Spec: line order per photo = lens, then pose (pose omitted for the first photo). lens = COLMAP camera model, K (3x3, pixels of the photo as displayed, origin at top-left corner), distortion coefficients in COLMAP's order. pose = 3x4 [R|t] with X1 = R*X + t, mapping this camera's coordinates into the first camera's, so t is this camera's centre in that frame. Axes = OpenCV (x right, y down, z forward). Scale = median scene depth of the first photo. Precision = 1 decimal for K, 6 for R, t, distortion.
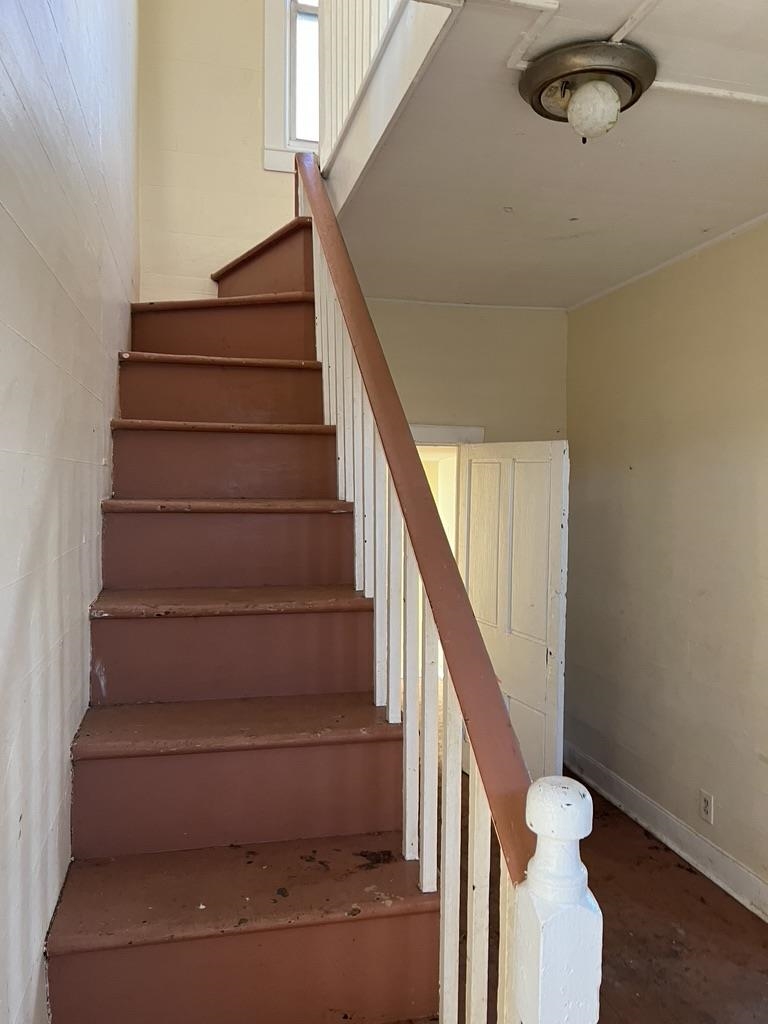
lens RADIAL K [[763.0, 0, 384.0], [0, 763.0, 512.0], [0, 0, 1]] dist [0.056198, -0.074129]
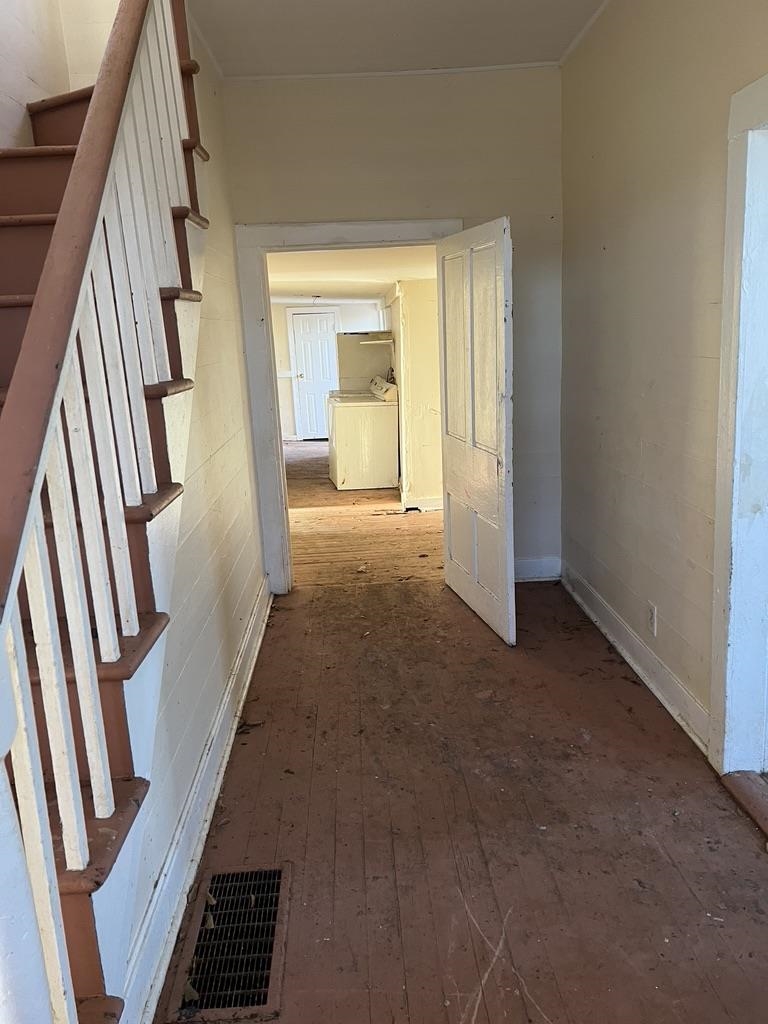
lens RADIAL K [[763.0, 0, 384.0], [0, 763.0, 512.0], [0, 0, 1]] dist [0.056198, -0.074129]
pose [[0.979724, -0.015395, -0.199761, 0.274219], [0.053827, 0.980612, 0.188422, 0.063162], [0.192987, -0.195354, 0.961557, 0.072398]]
